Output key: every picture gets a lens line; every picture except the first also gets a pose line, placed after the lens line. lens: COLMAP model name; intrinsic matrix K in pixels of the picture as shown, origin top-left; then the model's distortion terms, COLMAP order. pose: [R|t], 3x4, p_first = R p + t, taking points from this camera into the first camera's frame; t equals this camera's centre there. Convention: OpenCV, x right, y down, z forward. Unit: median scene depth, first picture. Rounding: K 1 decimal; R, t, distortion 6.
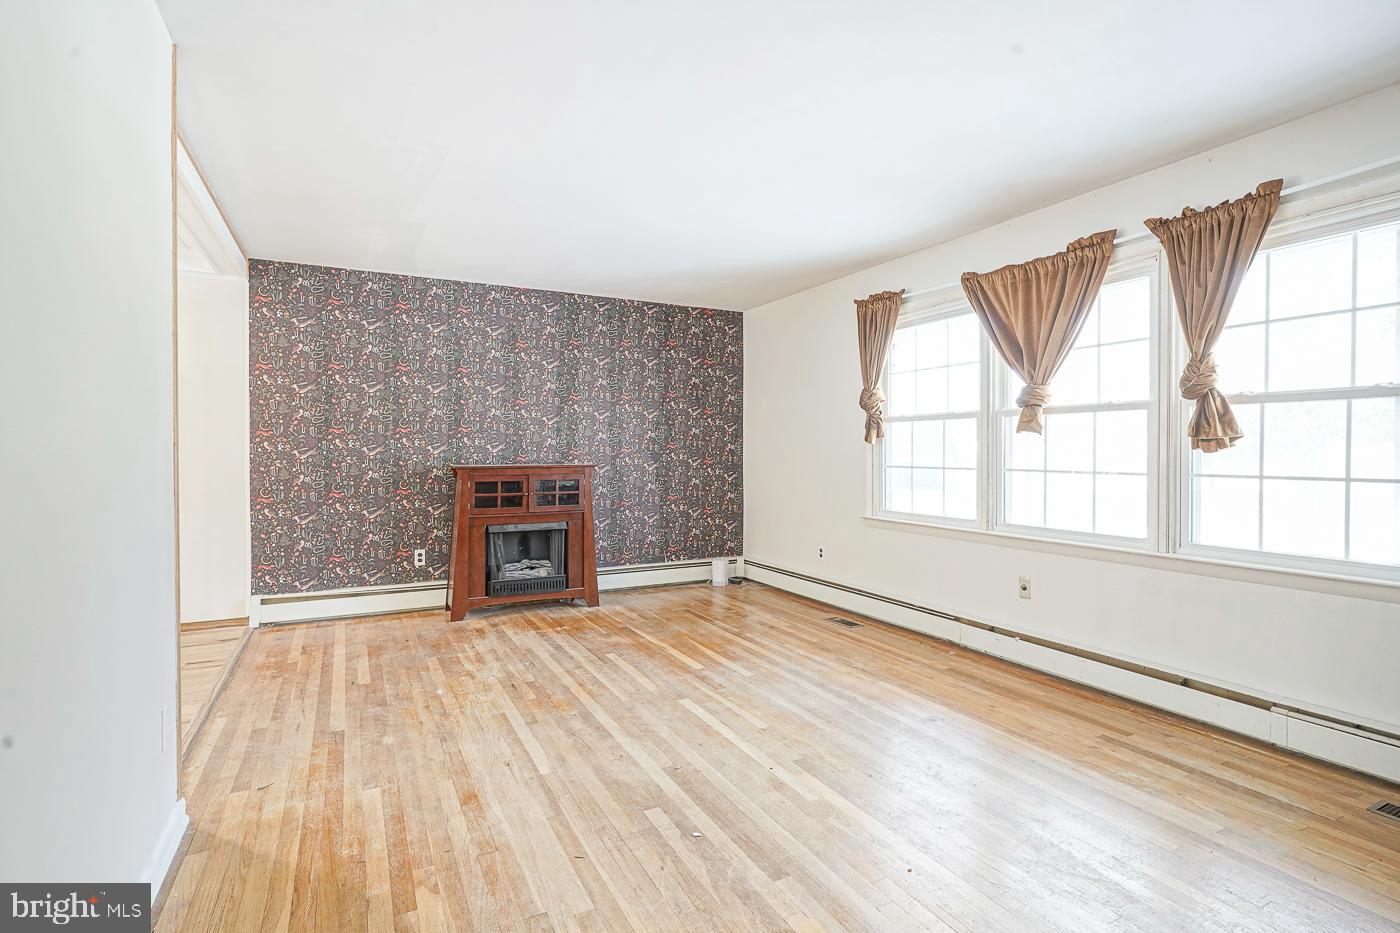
lens RADIAL K [[708.5, 0, 718.9], [0, 708.5, 456.7], [0, 0, 1]] dist [-0.008086, 0.005428]
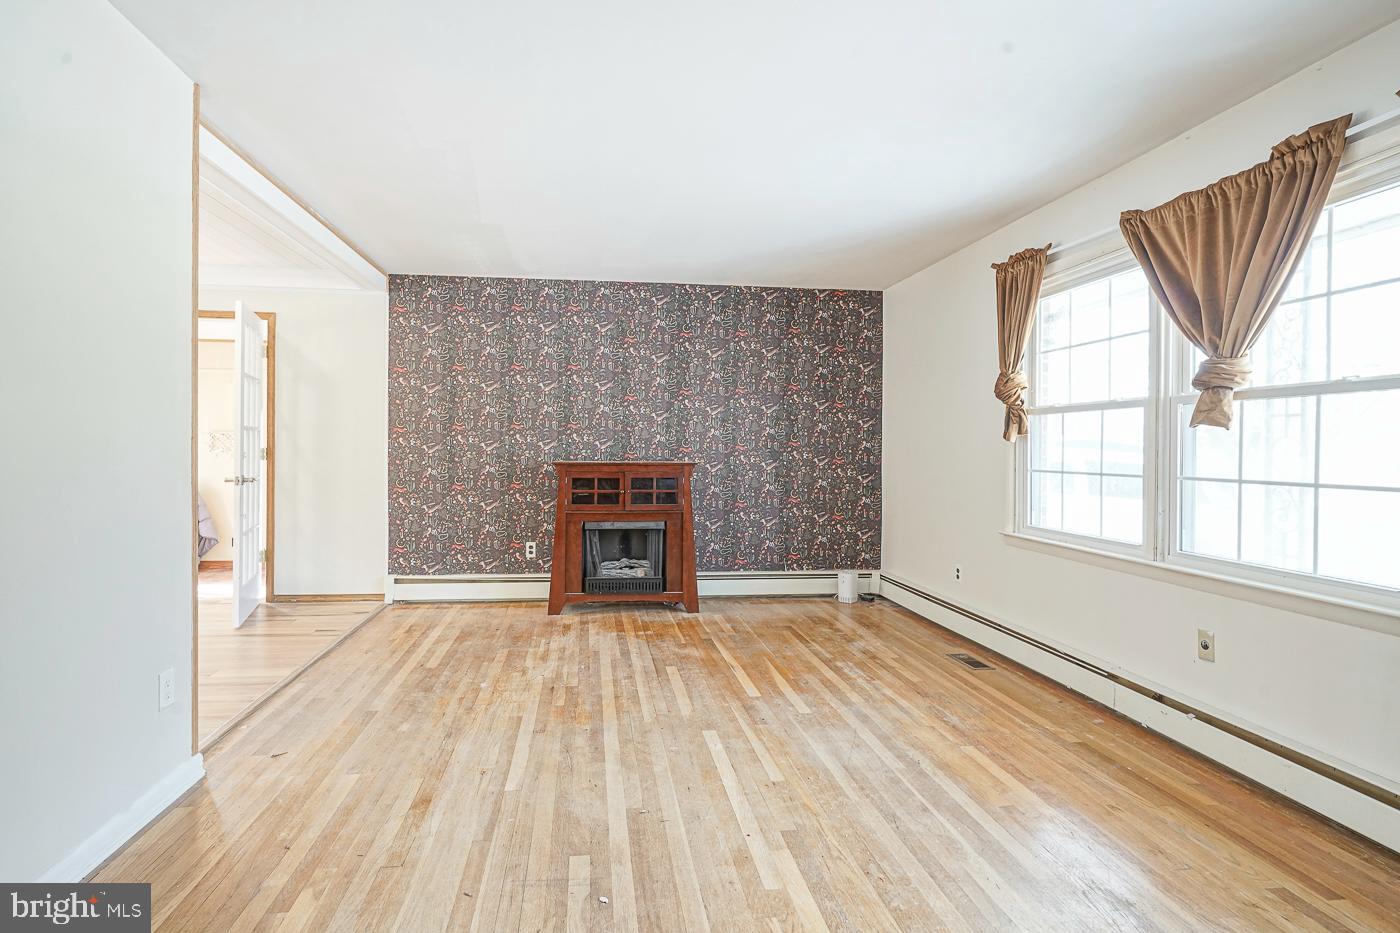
lens RADIAL K [[708.5, 0, 716.2], [0, 708.5, 454.4], [0, 0, 1]] dist [-0.008086, 0.005428]
pose [[0.925359, 0.010868, -0.378937, 0.229270], [-0.011454, 0.999934, 0.000707, -0.001079], [0.378920, 0.003686, 0.925422, 0.148947]]
